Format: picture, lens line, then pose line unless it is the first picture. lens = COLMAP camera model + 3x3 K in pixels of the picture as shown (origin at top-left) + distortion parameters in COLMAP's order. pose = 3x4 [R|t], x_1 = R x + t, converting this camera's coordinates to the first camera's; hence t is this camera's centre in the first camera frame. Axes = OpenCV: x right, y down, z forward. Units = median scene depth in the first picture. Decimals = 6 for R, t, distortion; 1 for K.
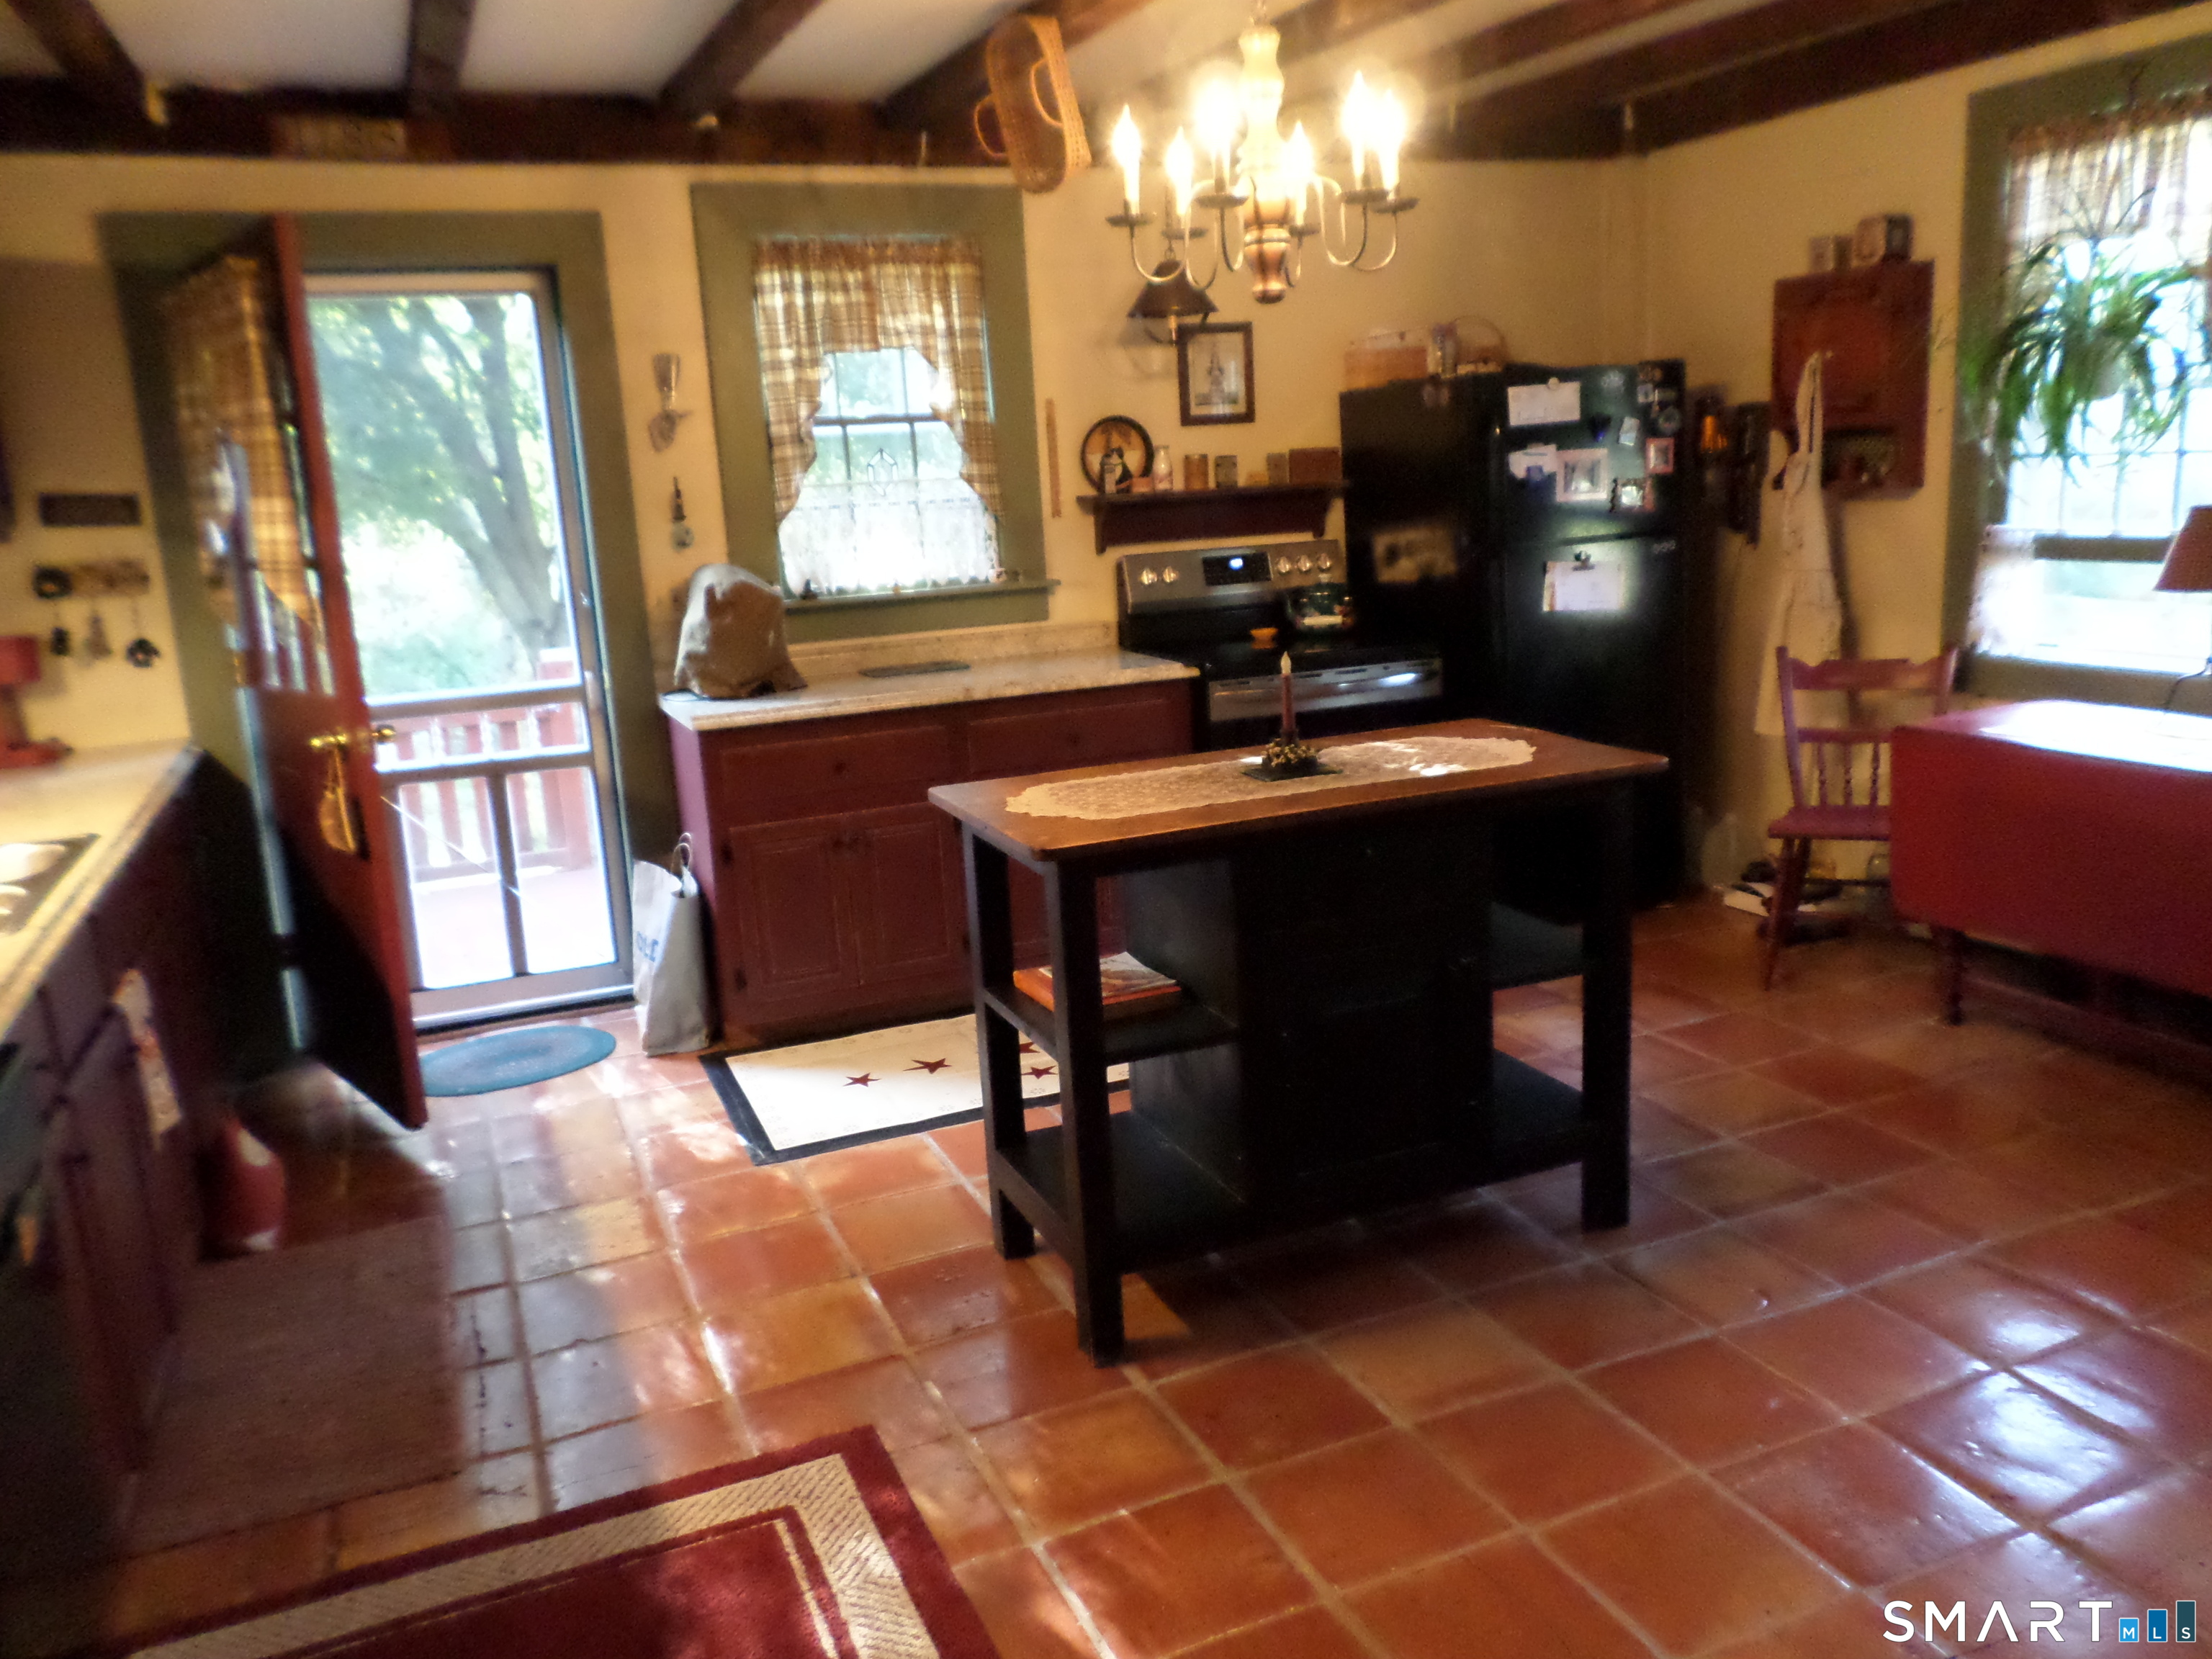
lens RADIAL K [[1661.3, 0, 1106.0], [0, 1661.3, 829.5], [0, 0, 1]] dist [-0.007843, 0.001382]
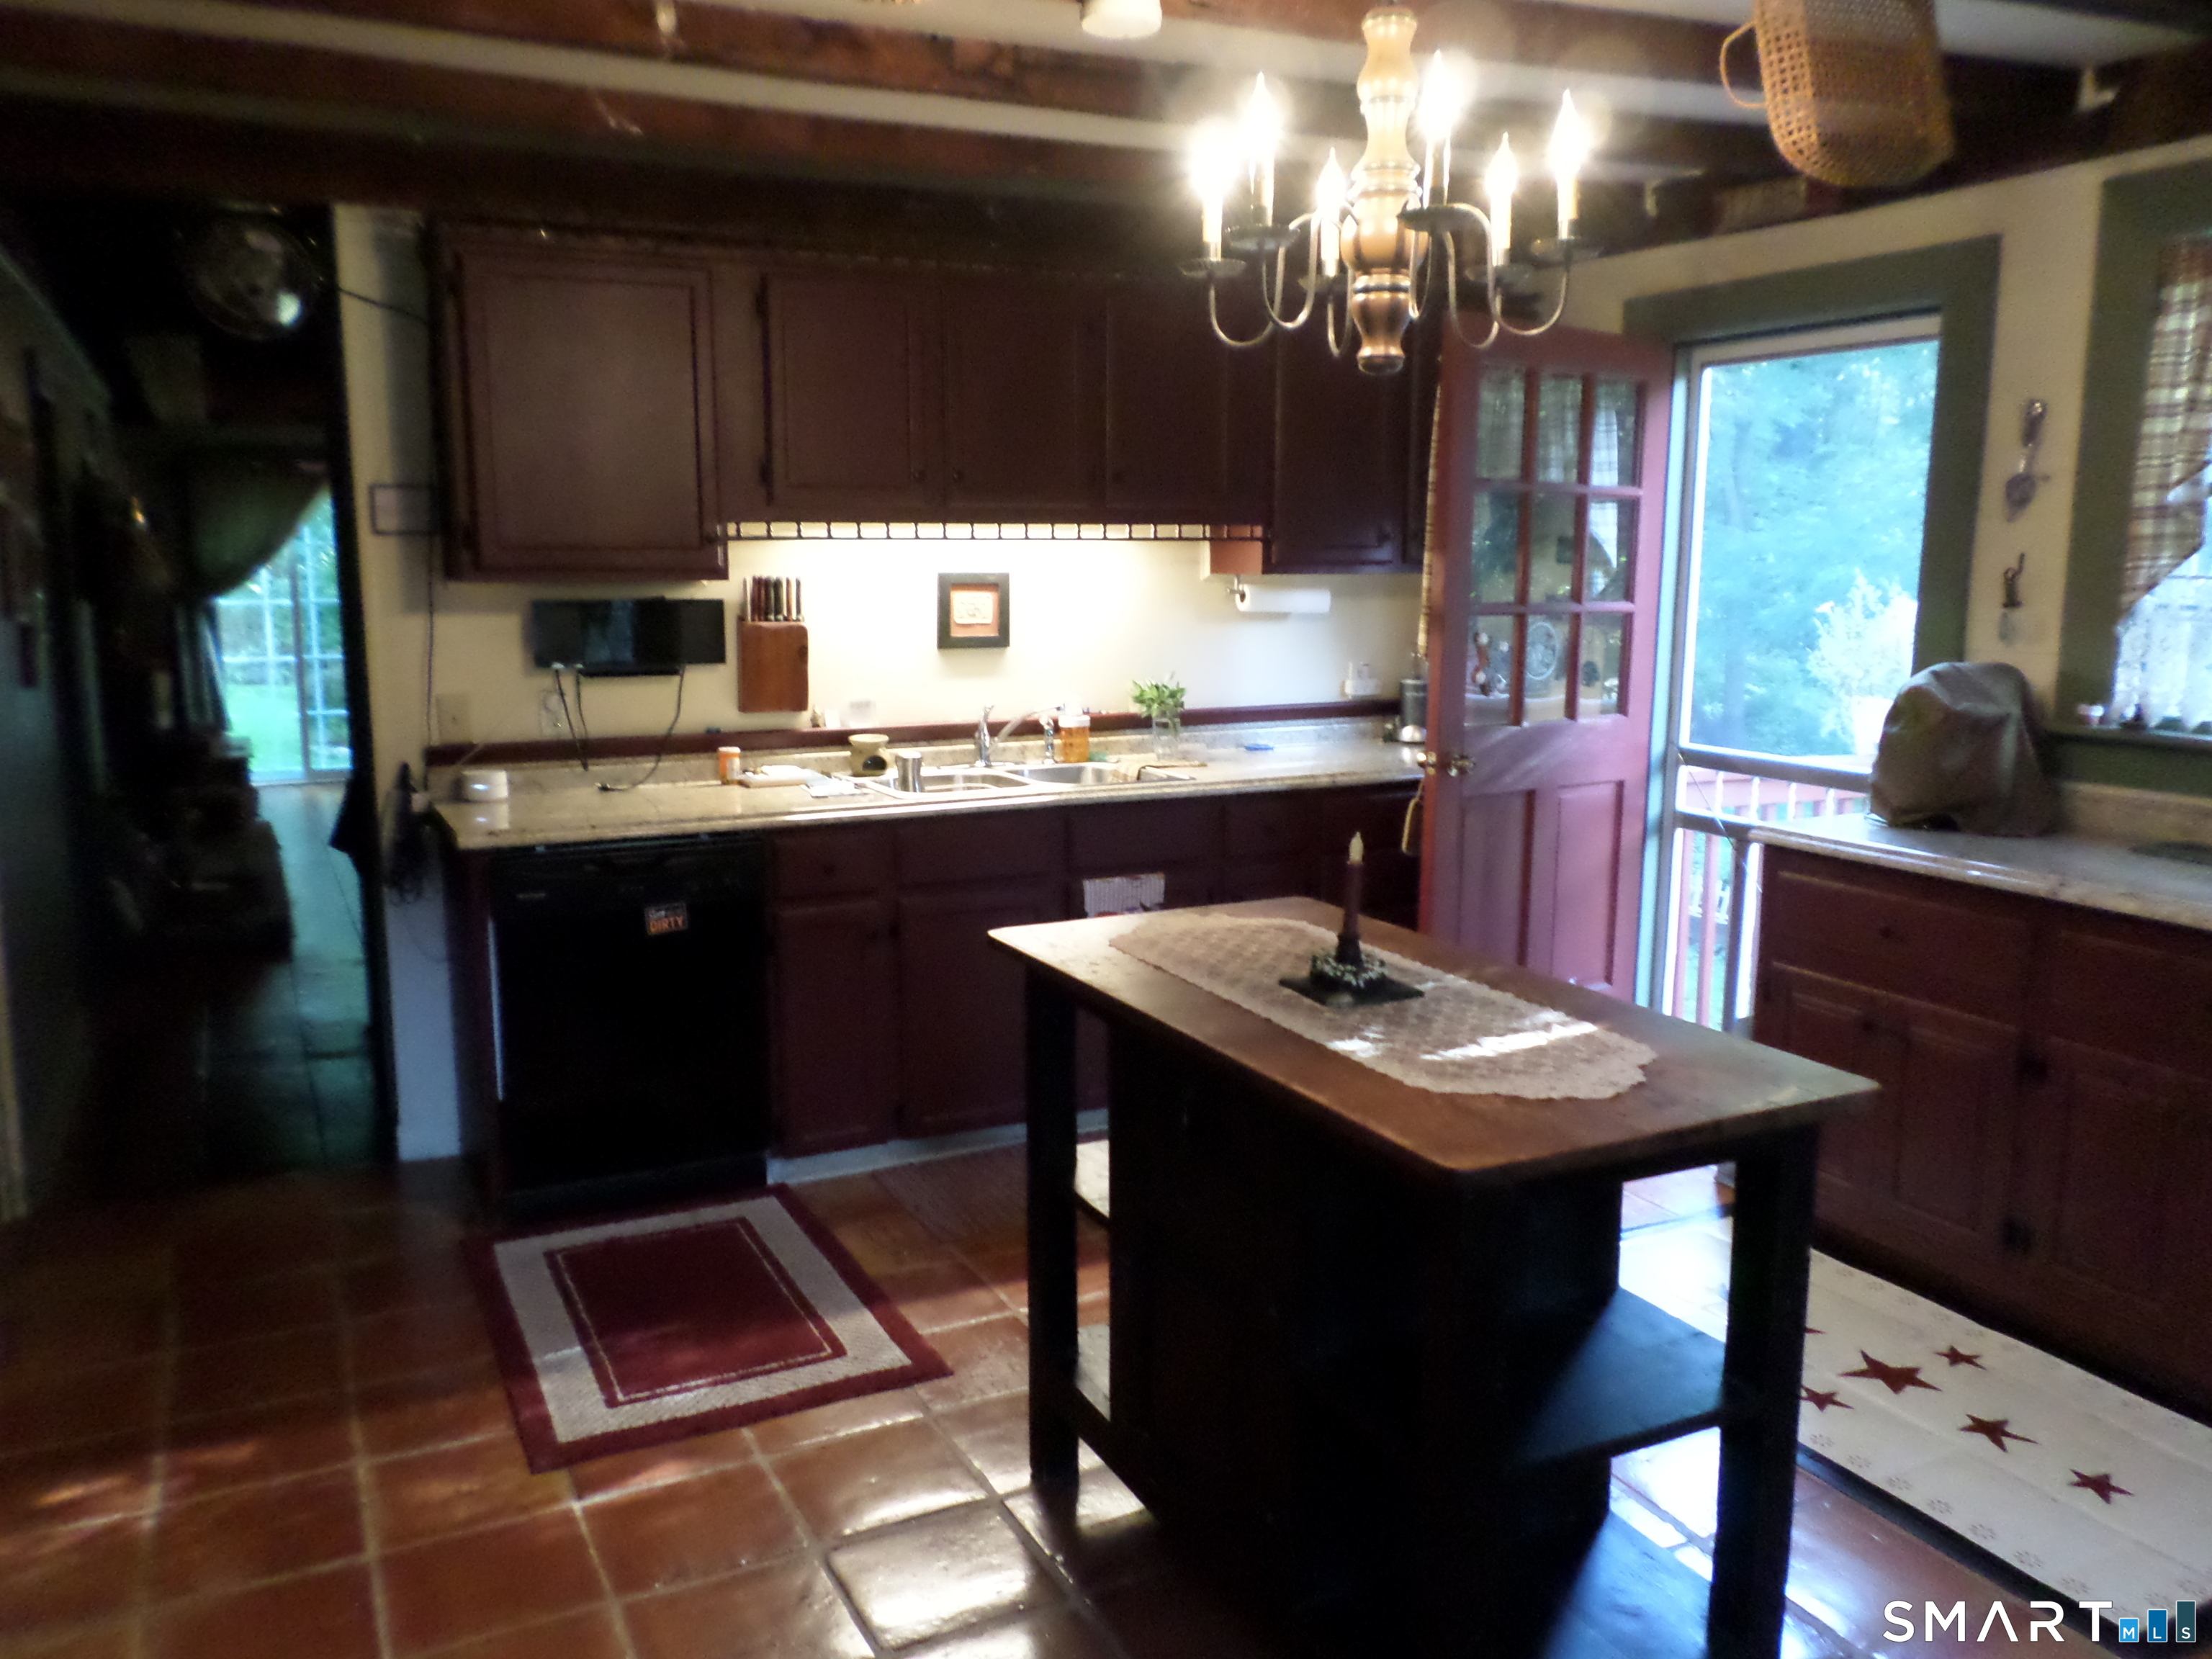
lens RADIAL K [[1649.7, 0, 1102.0], [0, 1649.7, 774.6], [0, 0, 1]] dist [0.000175, 0.000506]
pose [[0.077802, 0.200891, -0.976519, 0.521512], [-0.234539, 0.955686, 0.177918, -0.150247], [0.968988, 0.215189, 0.121471, 0.506919]]
